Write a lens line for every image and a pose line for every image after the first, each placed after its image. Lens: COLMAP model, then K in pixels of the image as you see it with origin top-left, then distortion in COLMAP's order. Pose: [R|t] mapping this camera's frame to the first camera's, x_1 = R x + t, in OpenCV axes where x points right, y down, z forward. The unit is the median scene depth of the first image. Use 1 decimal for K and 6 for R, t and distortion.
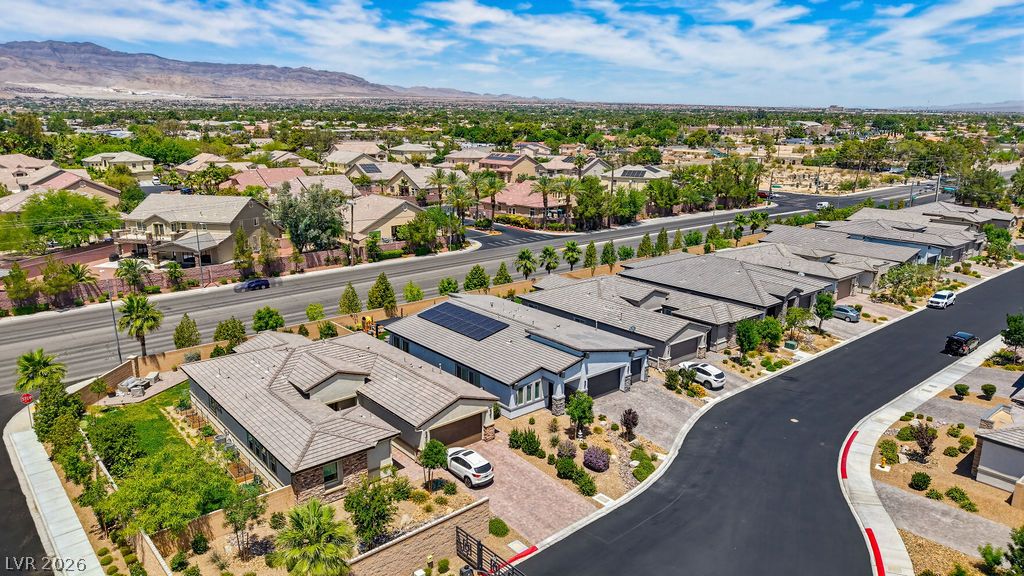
lens RADIAL K [[684.7, 0, 510.2], [0, 684.7, 286.5], [0, 0, 1]] dist [0.008597, -0.002491]
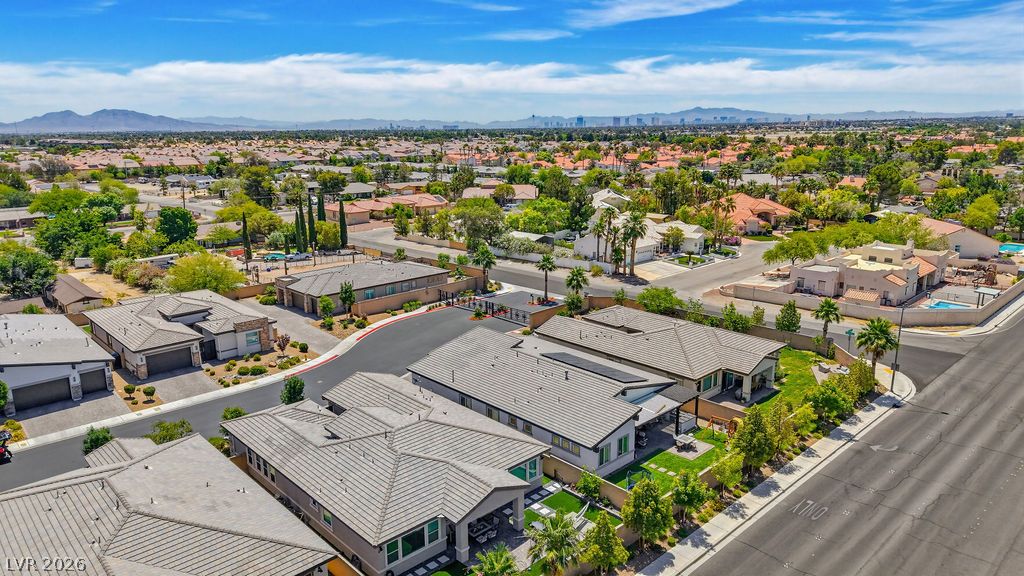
lens RADIAL K [[684.7, 0, 510.2], [0, 684.7, 286.5], [0, 0, 1]] dist [0.008597, -0.002491]
pose [[-0.998841, 0.009930, -0.047090, 0.115209], [-0.013014, 0.886292, 0.462944, -0.654423], [0.046333, 0.463020, -0.885136, 2.336729]]
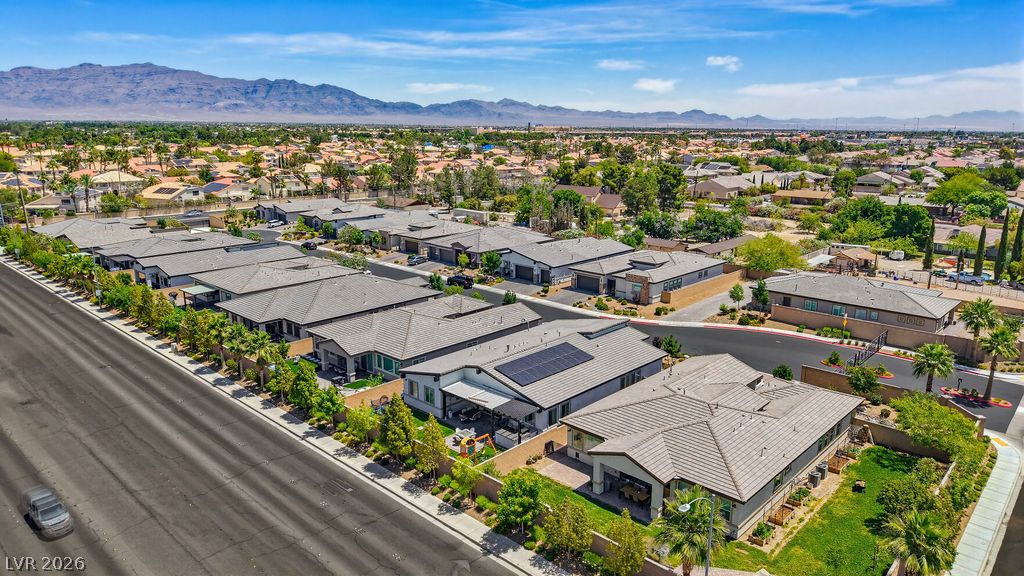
lens RADIAL K [[684.7, 0, 510.2], [0, 684.7, 286.5], [0, 0, 1]] dist [0.008597, -0.002491]
pose [[-0.104791, -0.241435, 0.964742, -1.266541], [0.236567, 0.936186, 0.259985, -0.410034], [-0.965948, 0.255470, -0.040988, 1.371126]]
